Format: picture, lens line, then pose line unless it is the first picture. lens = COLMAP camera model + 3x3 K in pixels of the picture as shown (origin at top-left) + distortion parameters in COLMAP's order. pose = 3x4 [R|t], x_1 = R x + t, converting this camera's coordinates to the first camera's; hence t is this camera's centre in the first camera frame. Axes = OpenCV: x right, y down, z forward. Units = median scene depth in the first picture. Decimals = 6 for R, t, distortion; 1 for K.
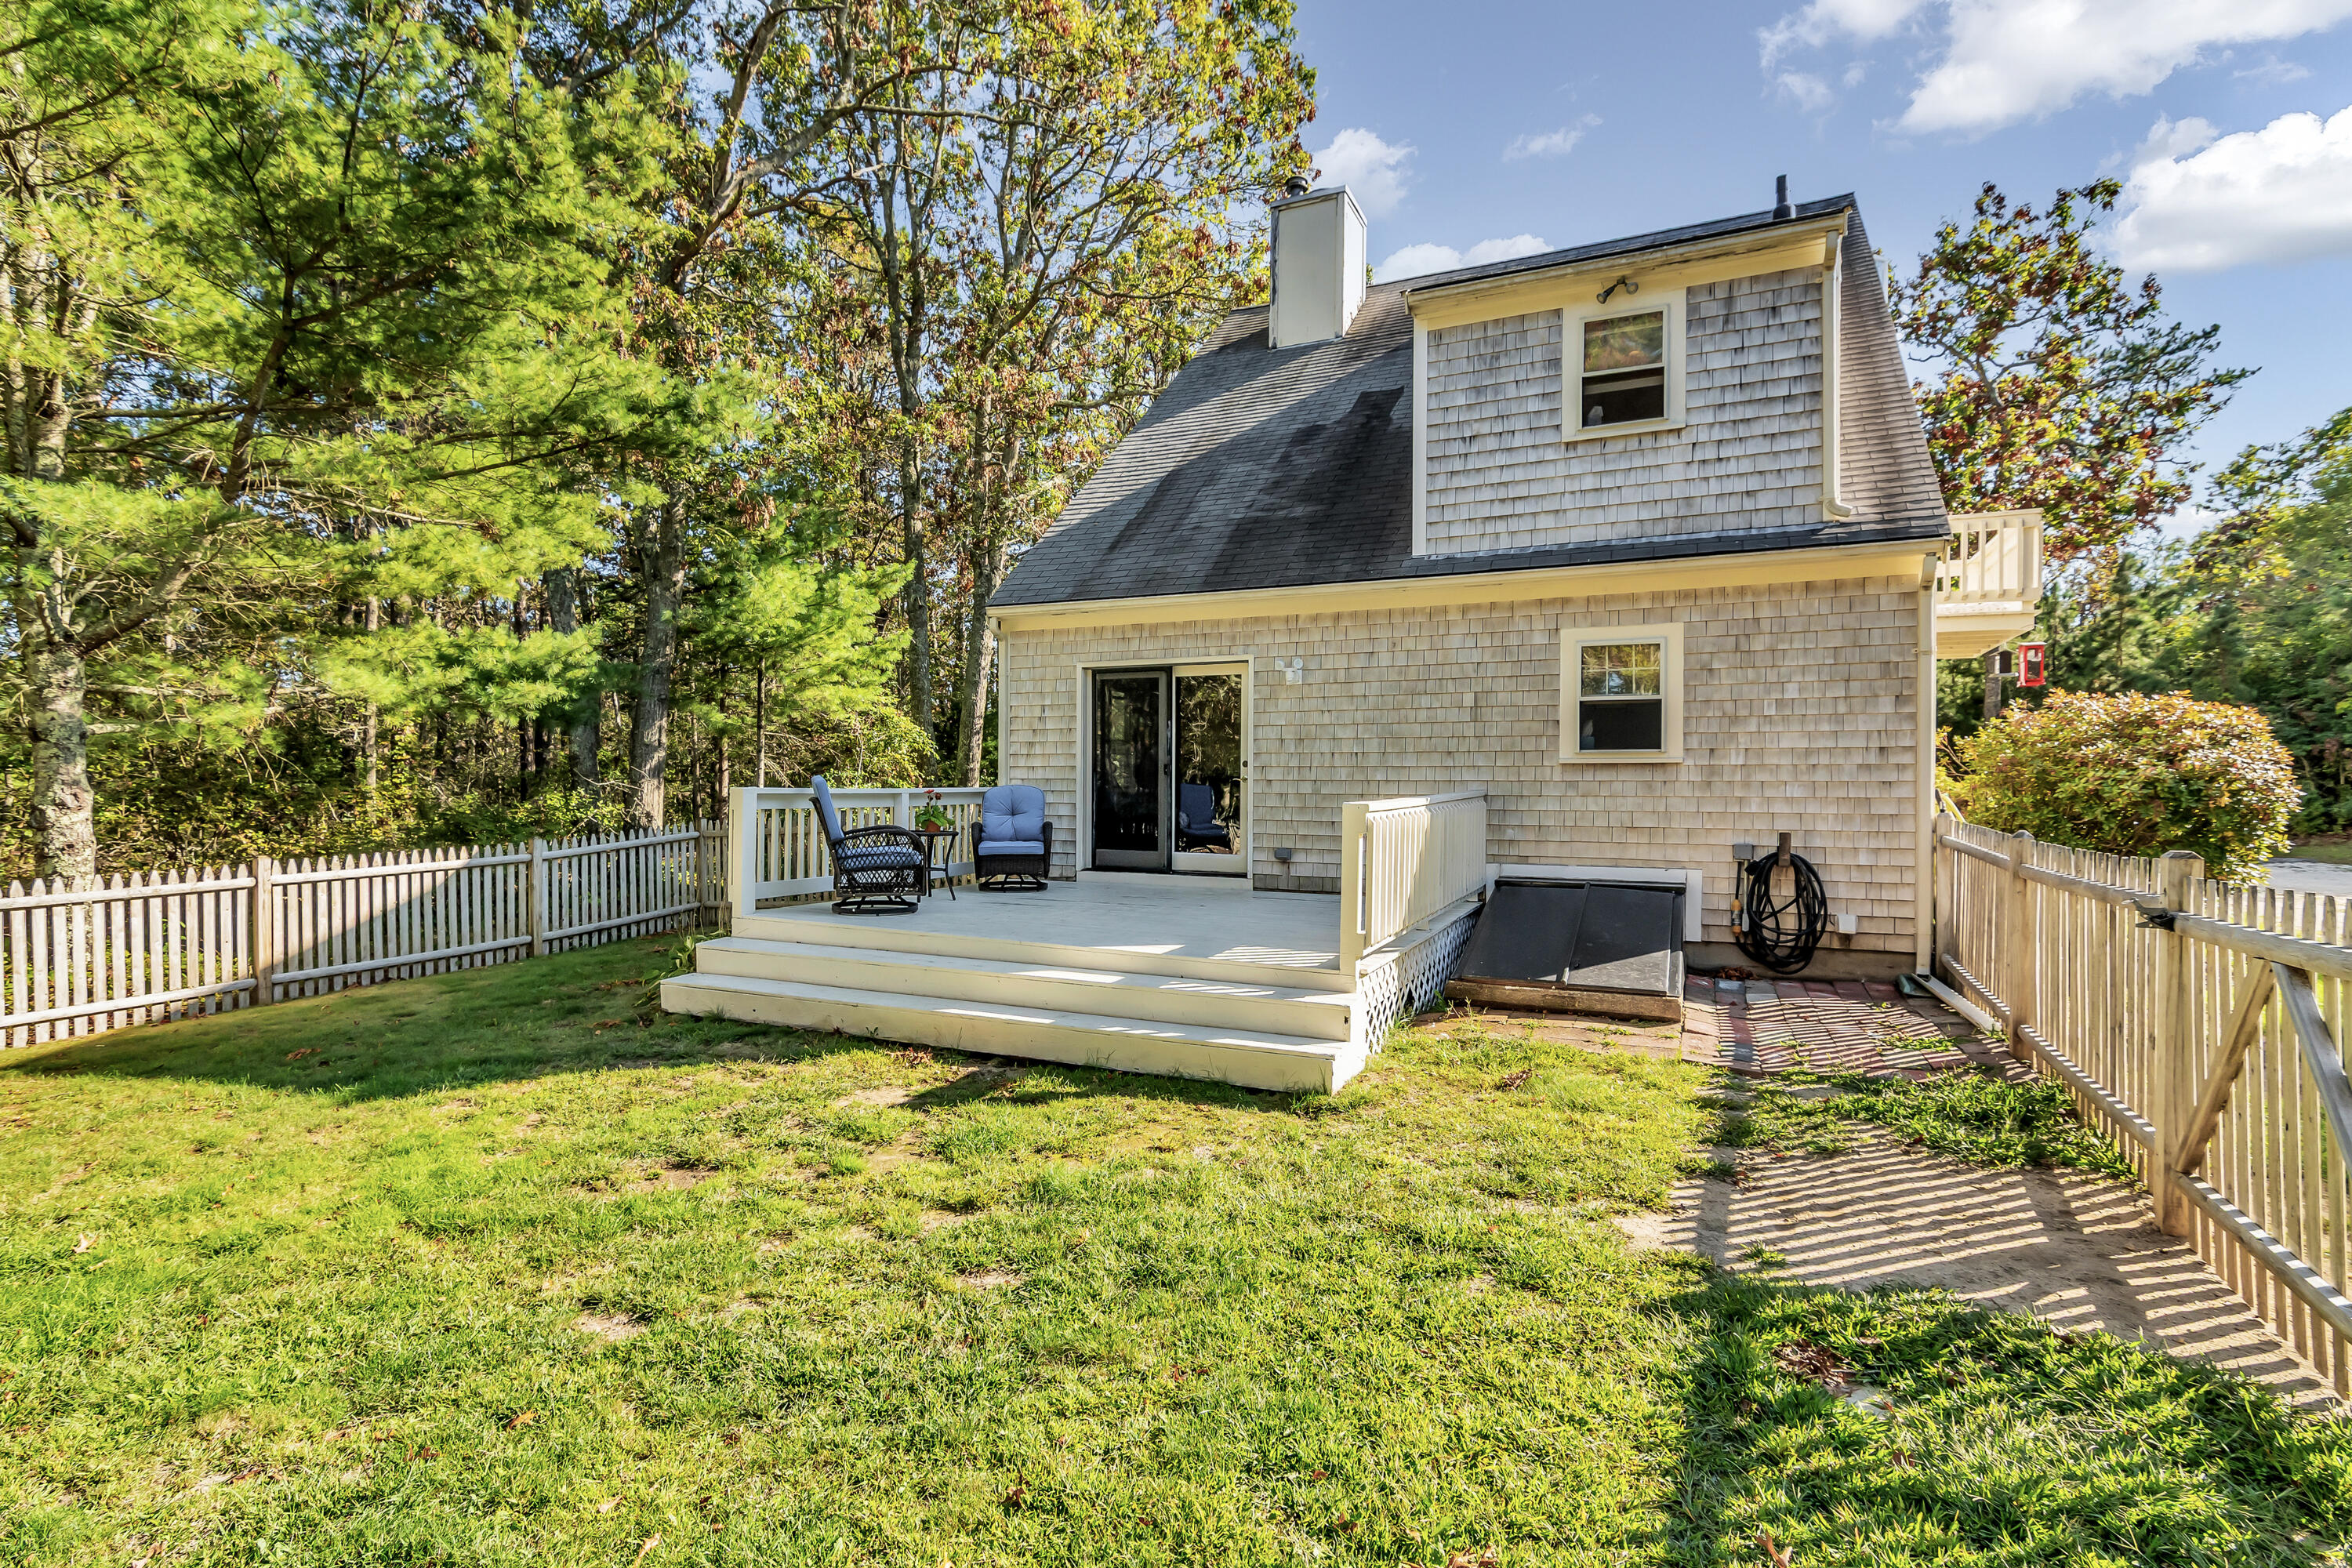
lens RADIAL K [[1163.9, 0, 1161.0], [0, 1163.9, 745.0], [0, 0, 1]] dist [-0.000469, 0.000368]
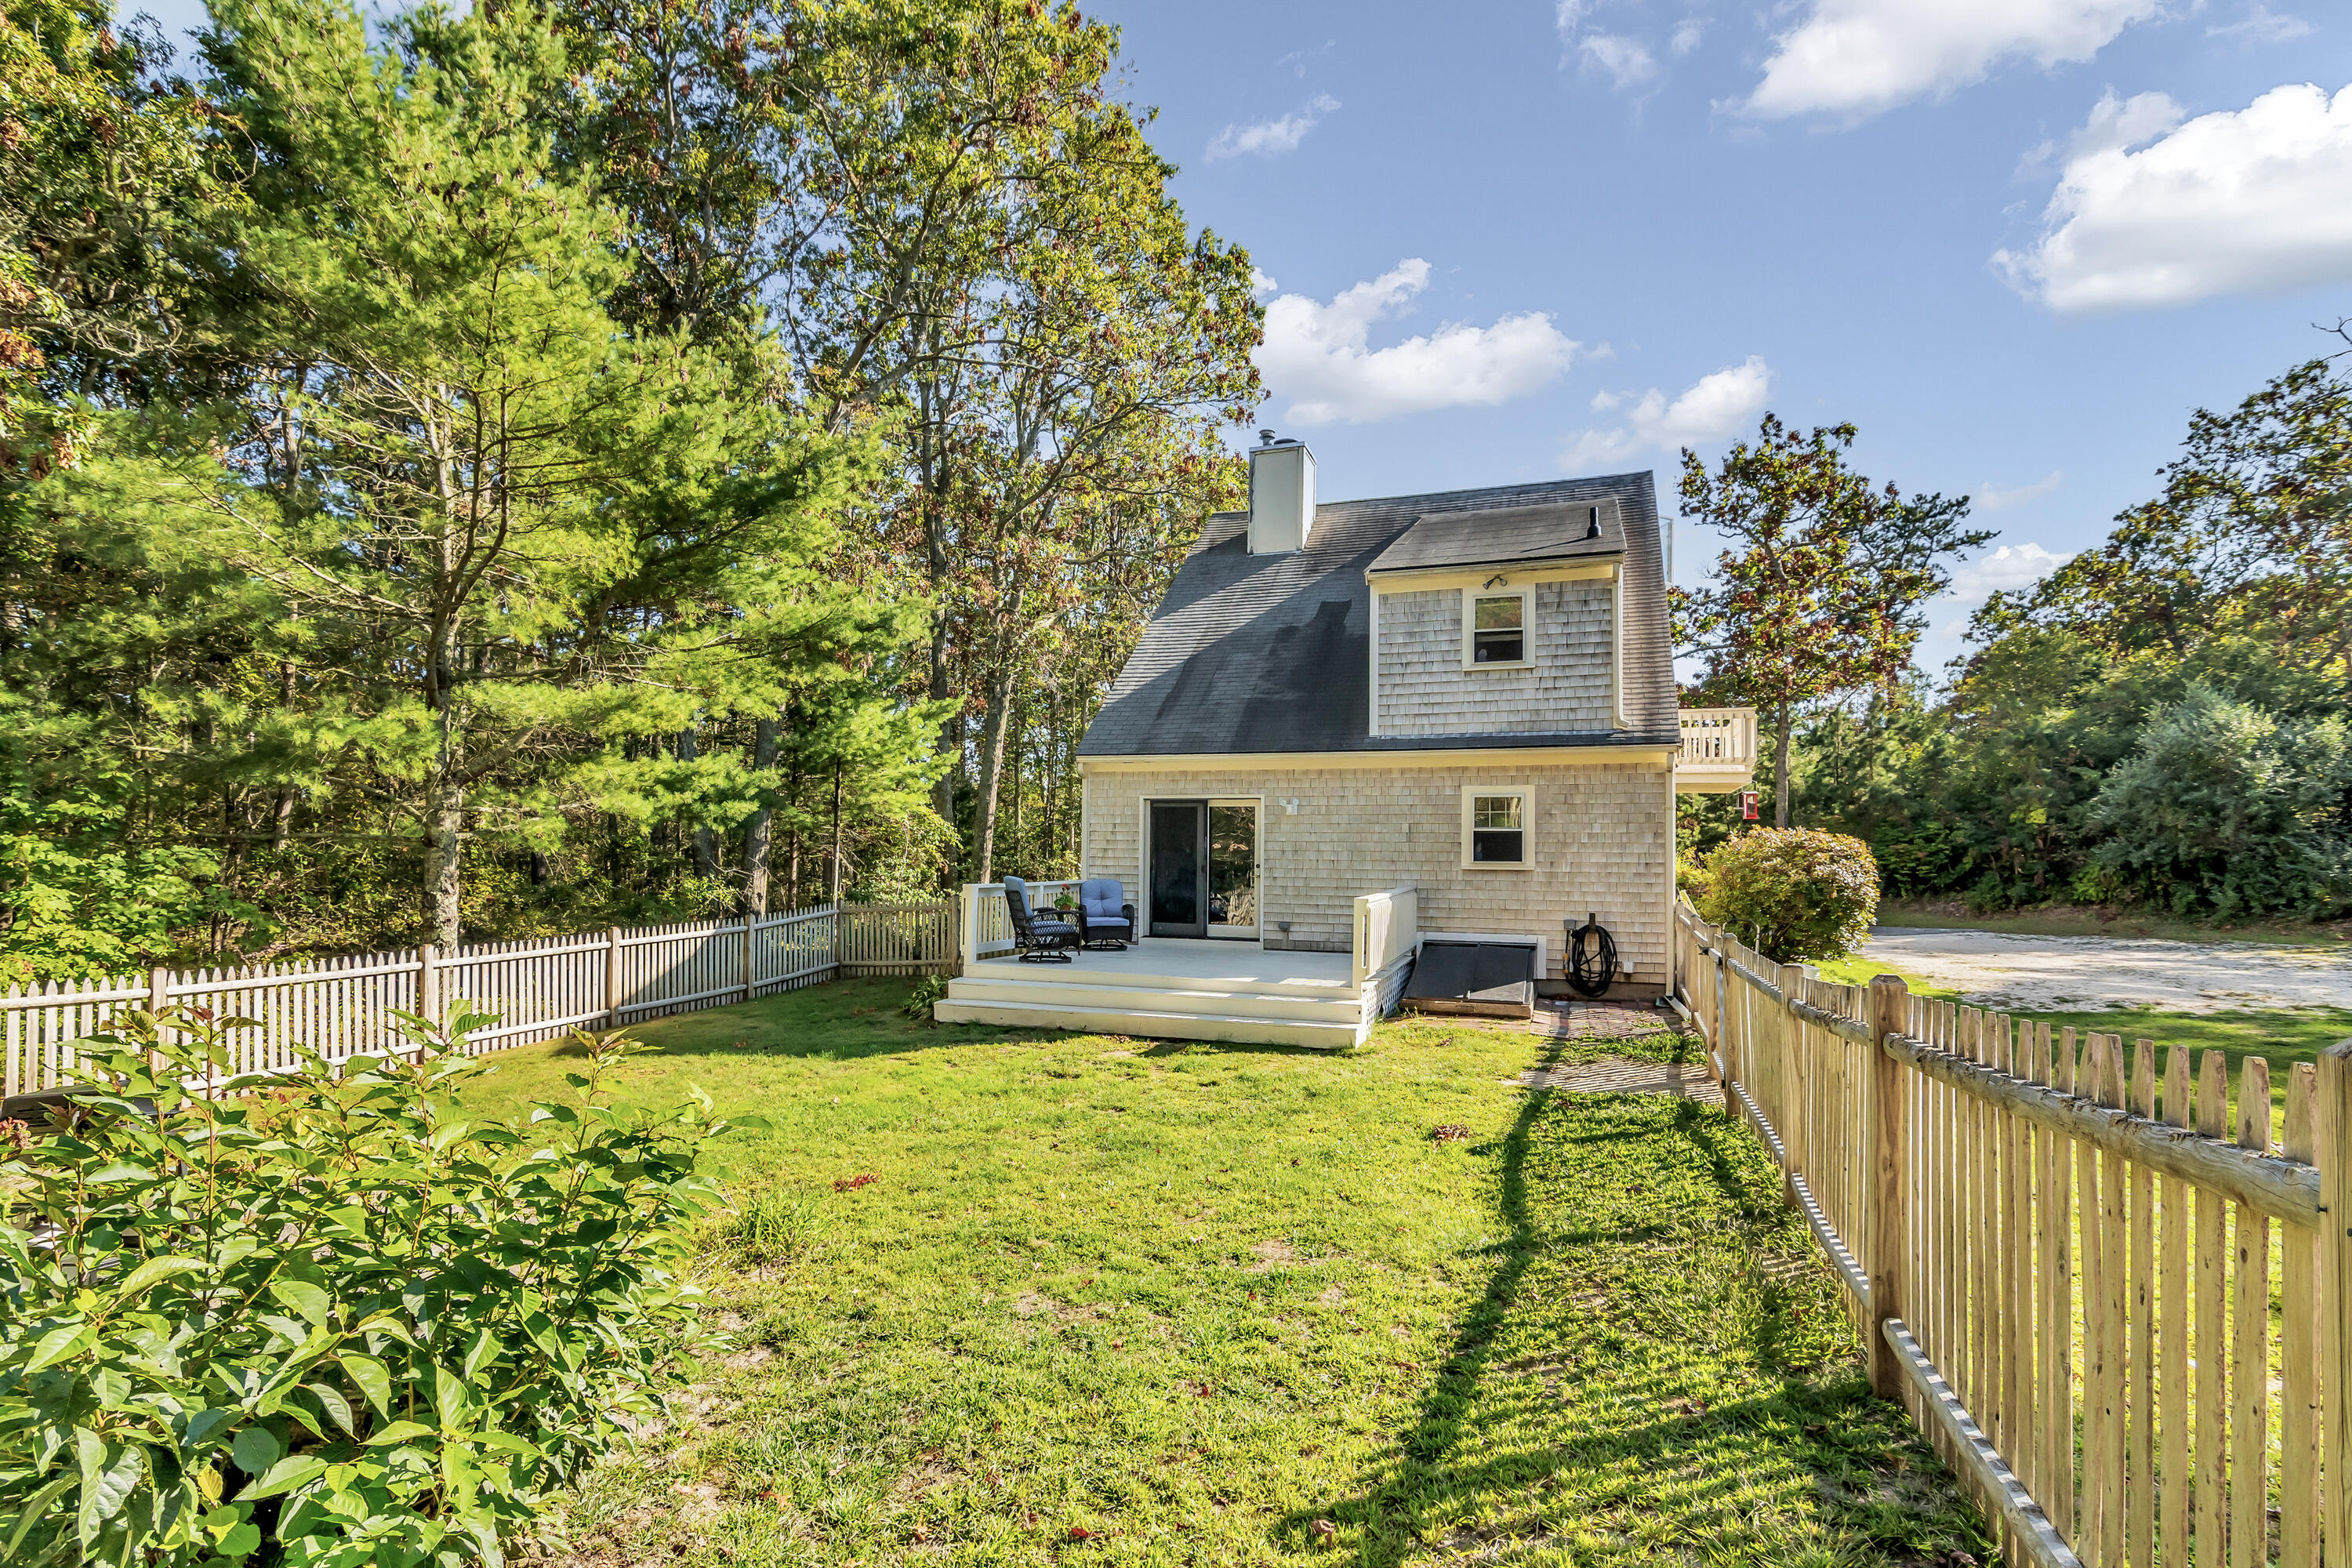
lens RADIAL K [[1084.0, 0, 1176.0], [0, 1084.0, 784.0], [0, 0, 1]] dist [-0.000590, 0.000229]
pose [[0.996229, 0.011271, 0.086030, -0.164826], [-0.008069, 0.999265, -0.037481, -0.038736], [-0.086389, 0.036645, 0.995587, -0.421517]]
